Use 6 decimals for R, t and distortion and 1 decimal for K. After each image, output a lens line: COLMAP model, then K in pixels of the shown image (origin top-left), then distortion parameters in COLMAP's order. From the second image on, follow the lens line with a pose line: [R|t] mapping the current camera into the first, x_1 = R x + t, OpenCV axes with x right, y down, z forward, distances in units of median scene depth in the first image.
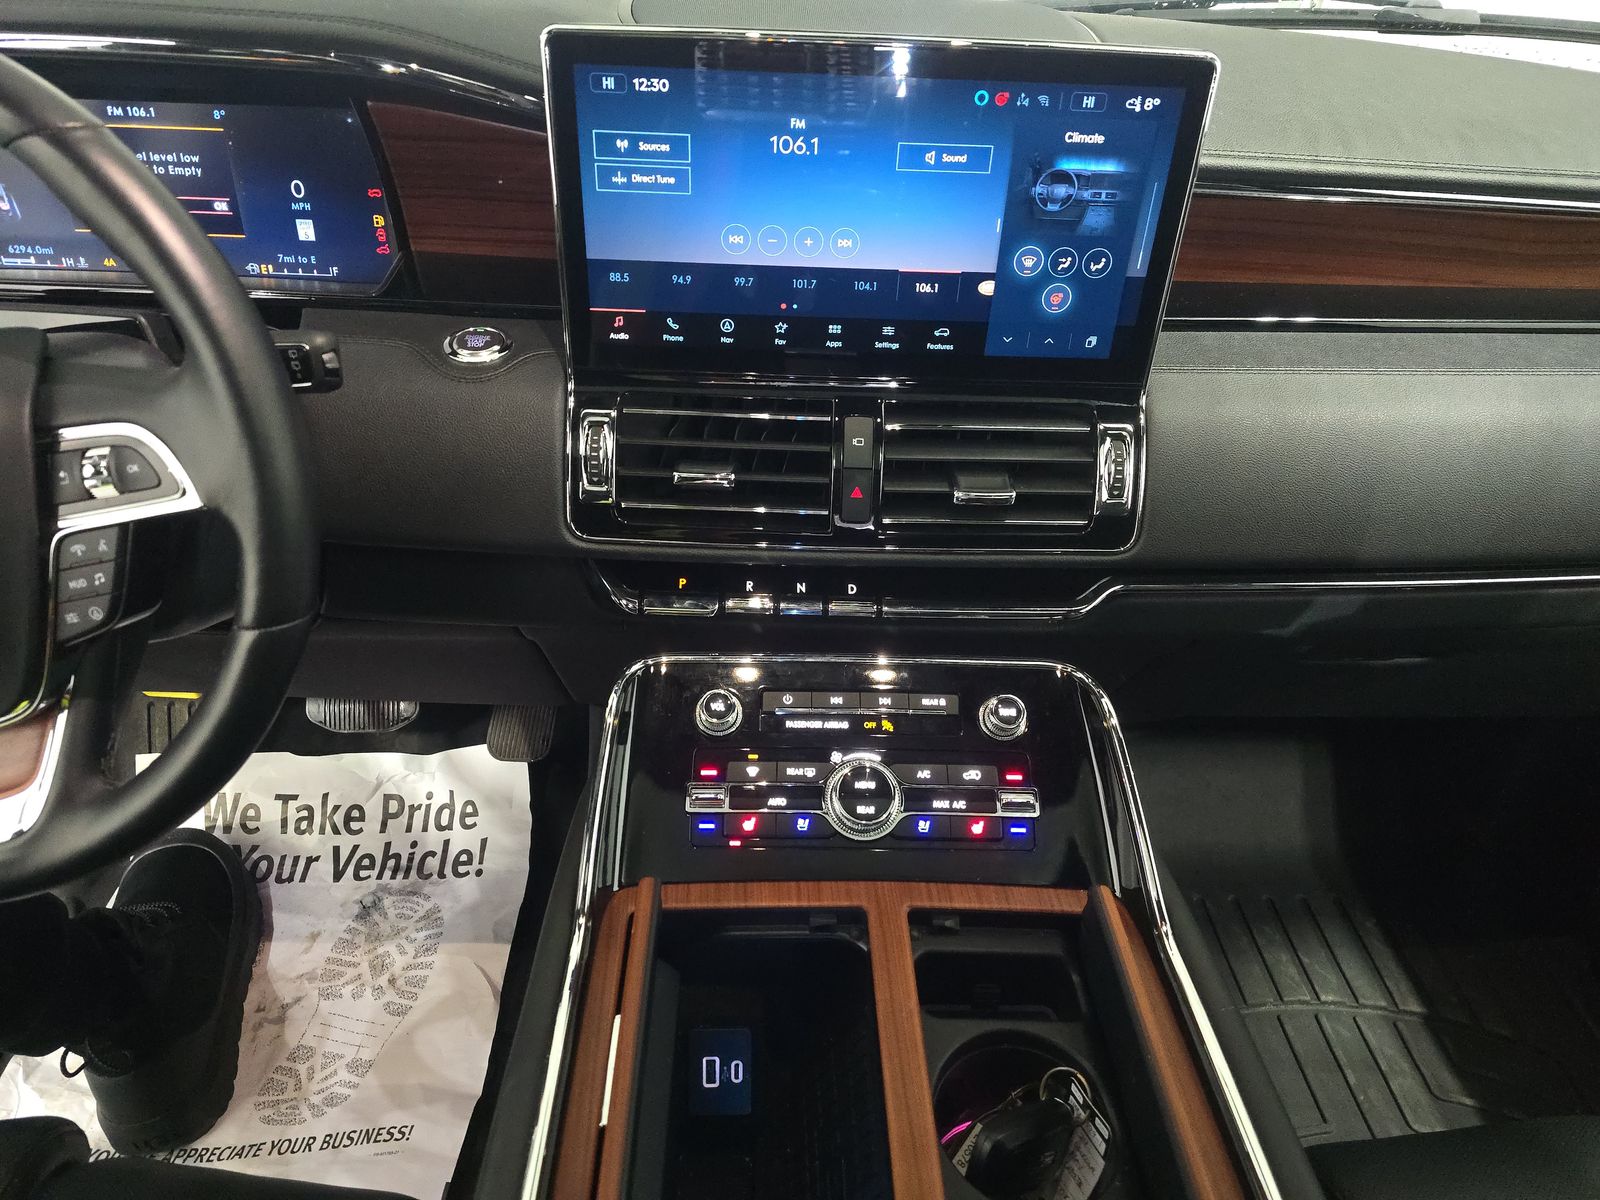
lens RADIAL K [[1035.5, 0, 803.7], [0, 1035.5, 593.6], [0, 0, 1]] dist [0.002323, -0.017692]
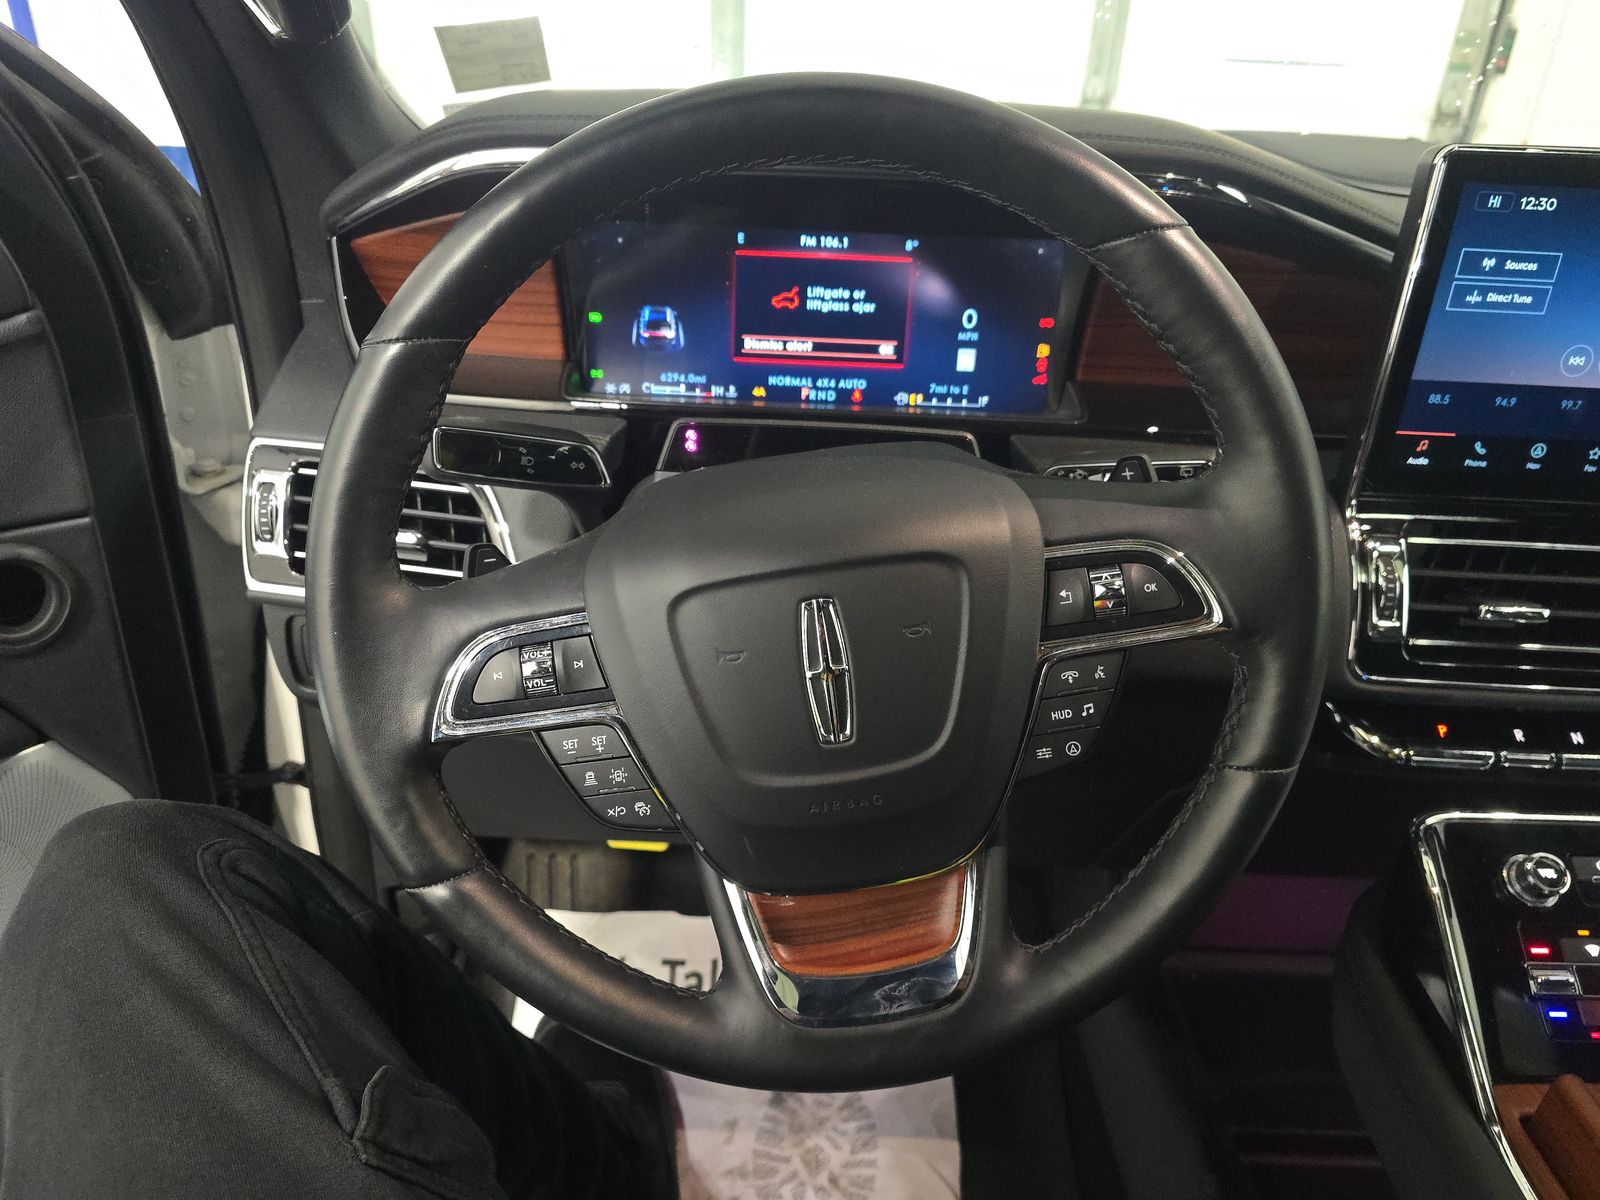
lens RADIAL K [[1035.5, 0, 792.3], [0, 1035.5, 589.9], [0, 0, 1]] dist [0.002323, -0.017692]
pose [[0.998778, 0.010018, -0.048391, -0.618075], [-0.017487, 0.987524, -0.156492, 0.019100], [0.046220, 0.157147, 0.986493, 0.064347]]
